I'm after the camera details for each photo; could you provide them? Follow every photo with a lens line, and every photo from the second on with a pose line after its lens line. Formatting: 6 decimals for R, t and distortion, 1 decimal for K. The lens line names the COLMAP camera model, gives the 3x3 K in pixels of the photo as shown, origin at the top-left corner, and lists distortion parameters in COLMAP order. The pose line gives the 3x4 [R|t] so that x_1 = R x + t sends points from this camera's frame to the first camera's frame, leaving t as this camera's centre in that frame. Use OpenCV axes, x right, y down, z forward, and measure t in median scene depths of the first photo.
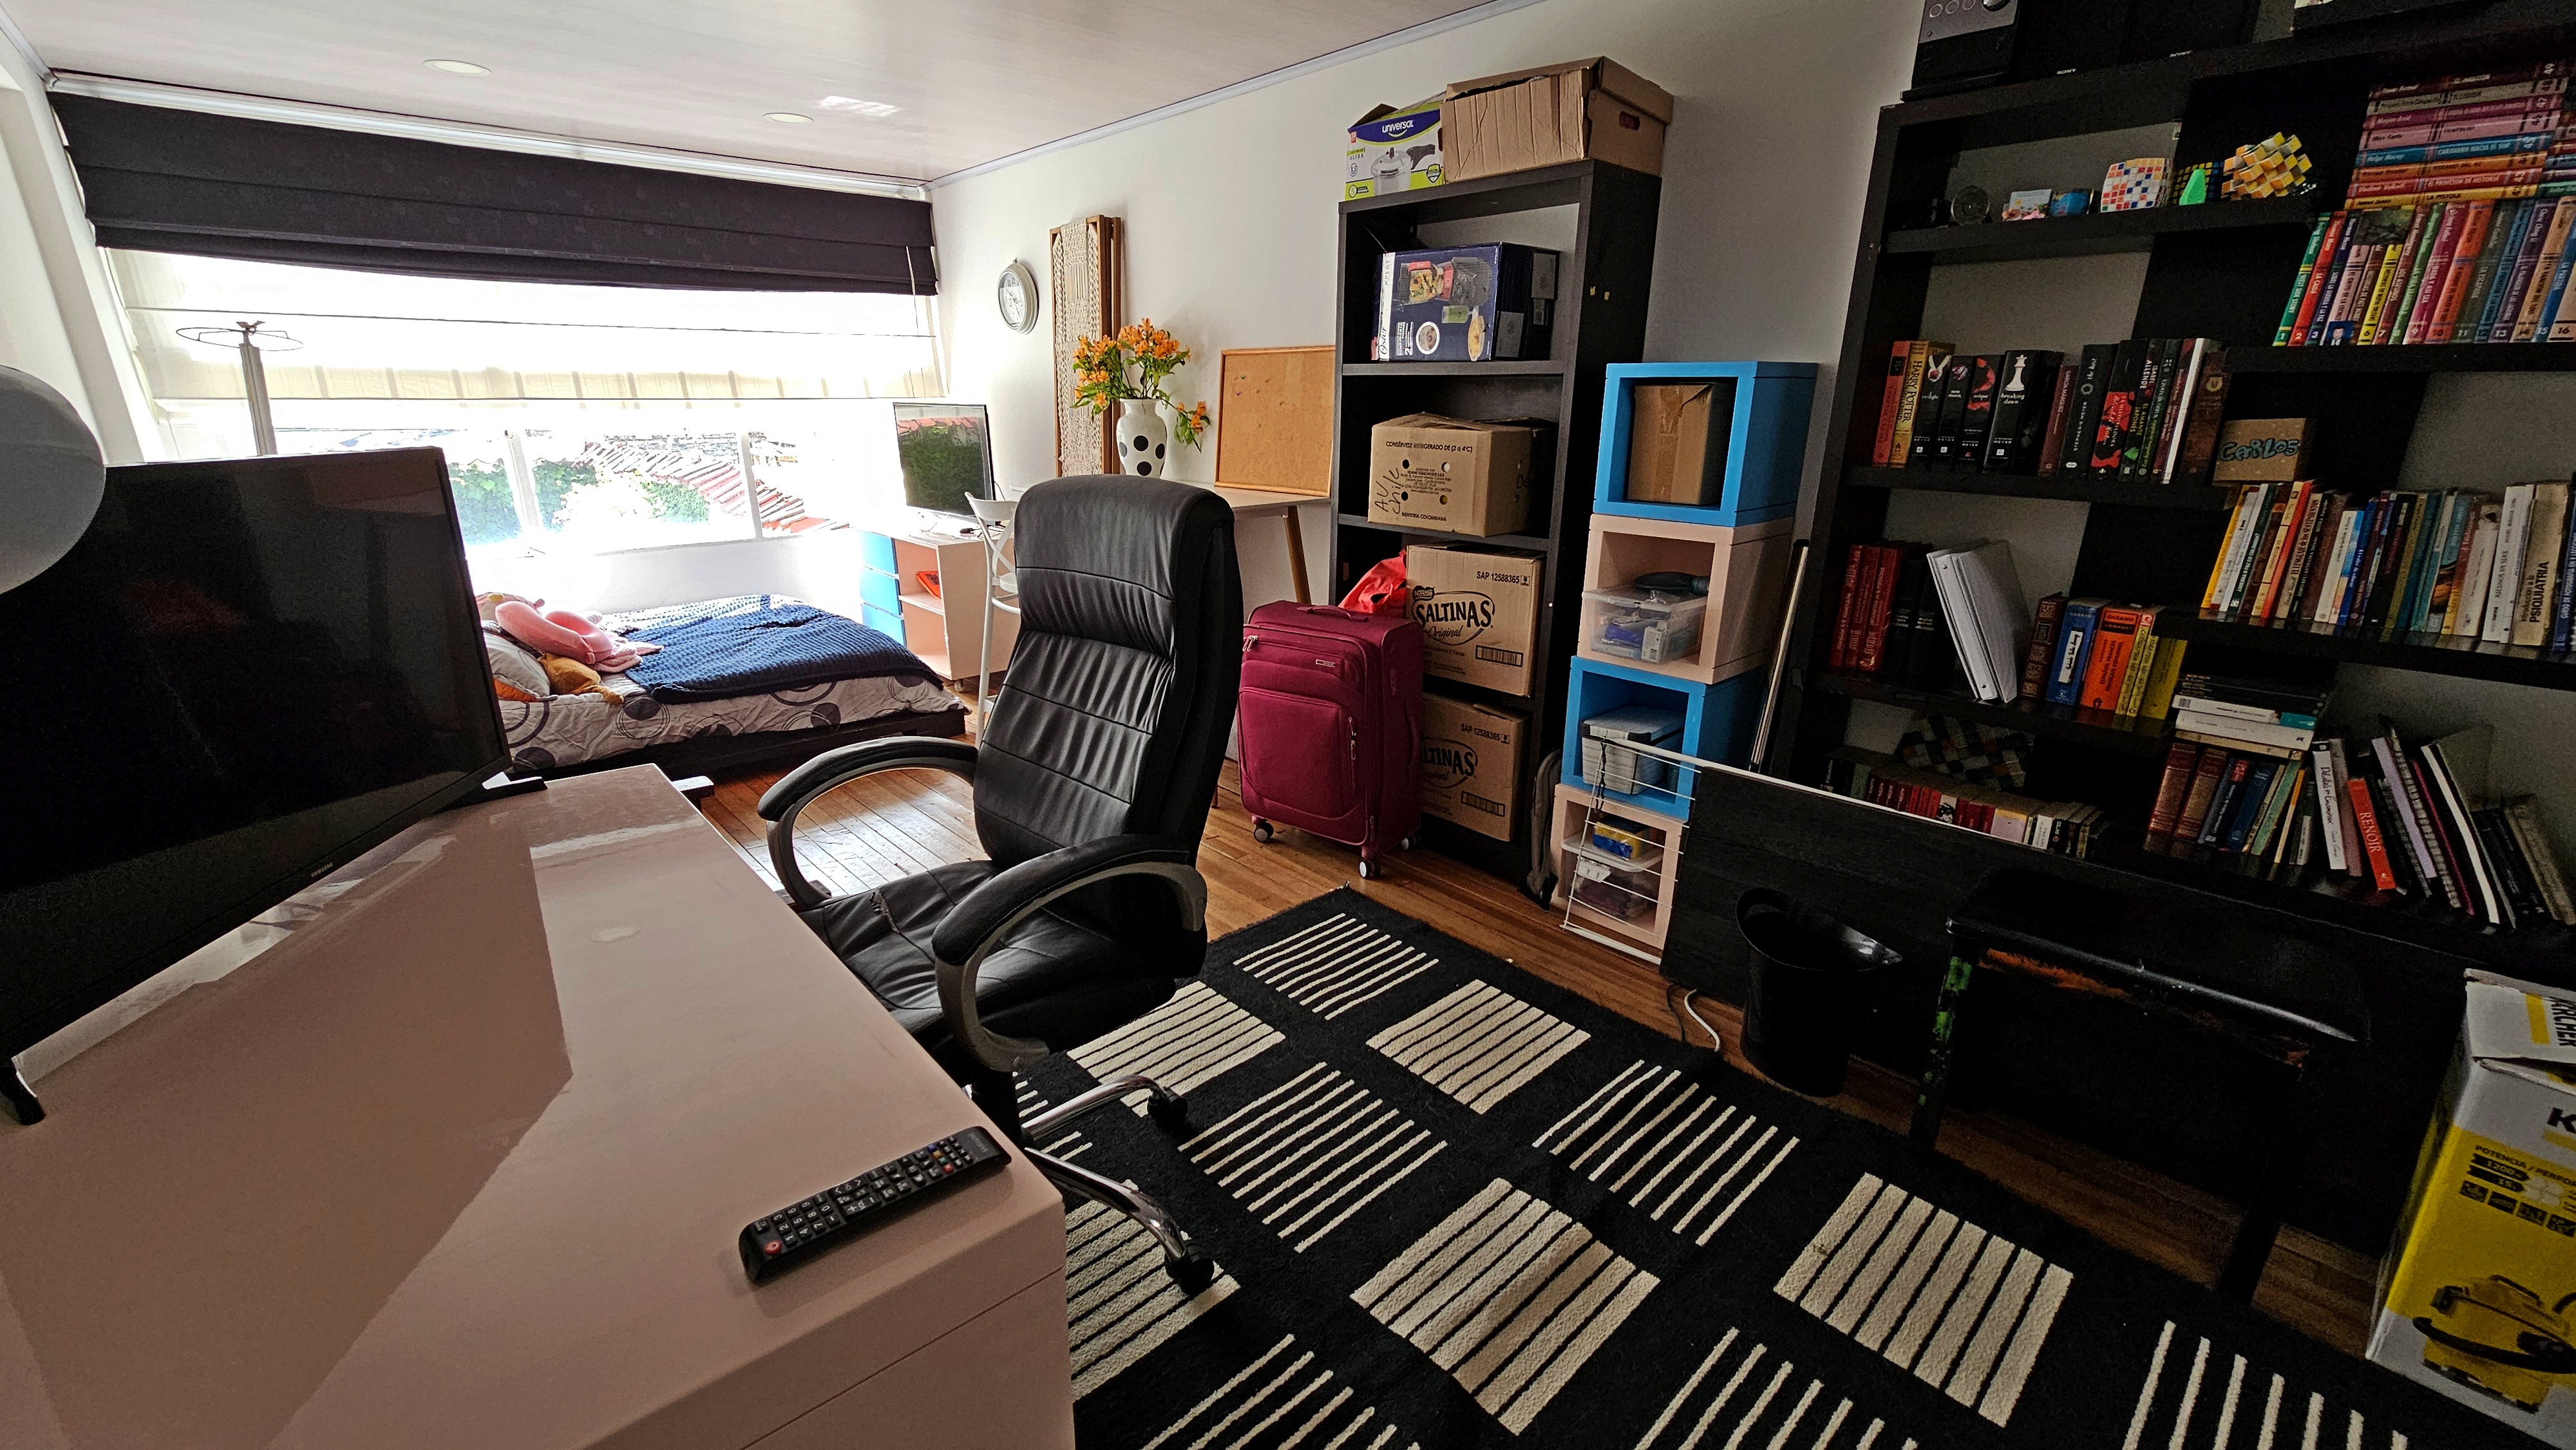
lens RADIAL K [[1051.9, 0, 1278.6], [0, 1051.9, 733.9], [0, 0, 1]] dist [-0.002532, 0.000634]
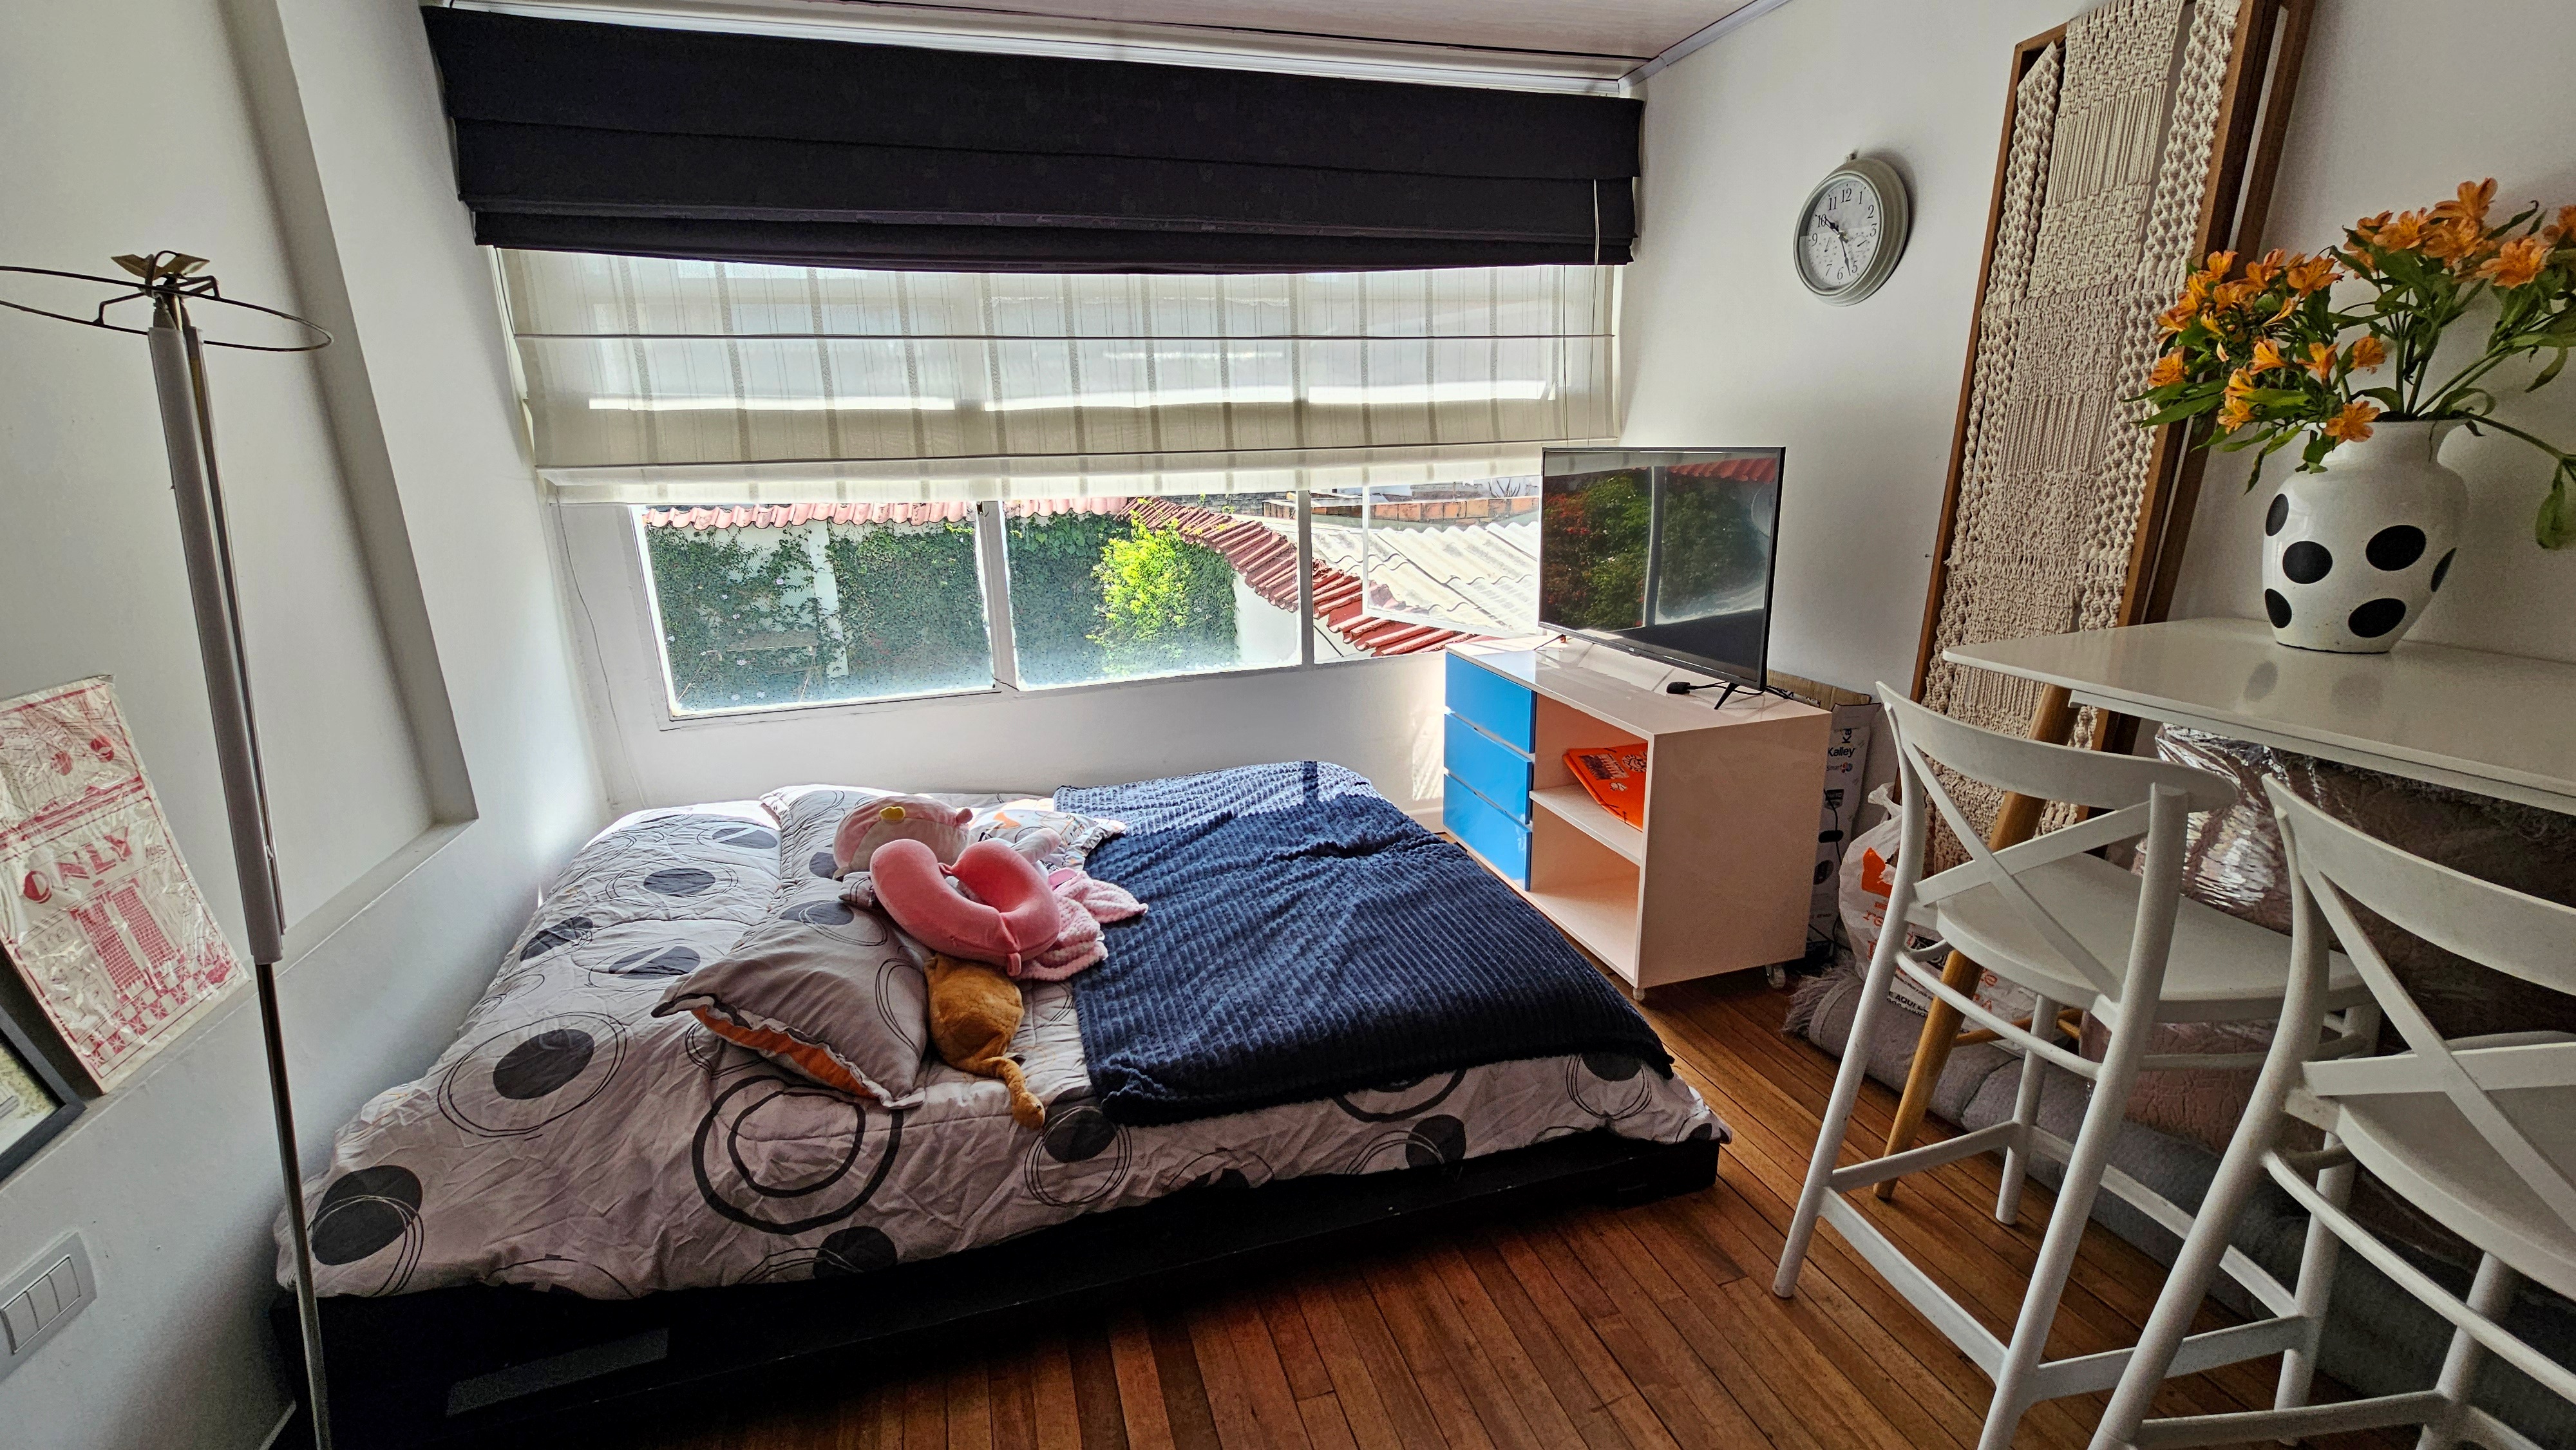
lens RADIAL K [[1051.9, 0, 1282.4], [0, 1051.9, 736.8], [0, 0, 1]] dist [-0.002532, 0.000634]
pose [[0.906002, 0.089422, -0.413720, -0.313679], [-0.103336, 0.994582, -0.011323, -0.174446], [0.410466, 0.053011, 0.910334, 0.543650]]
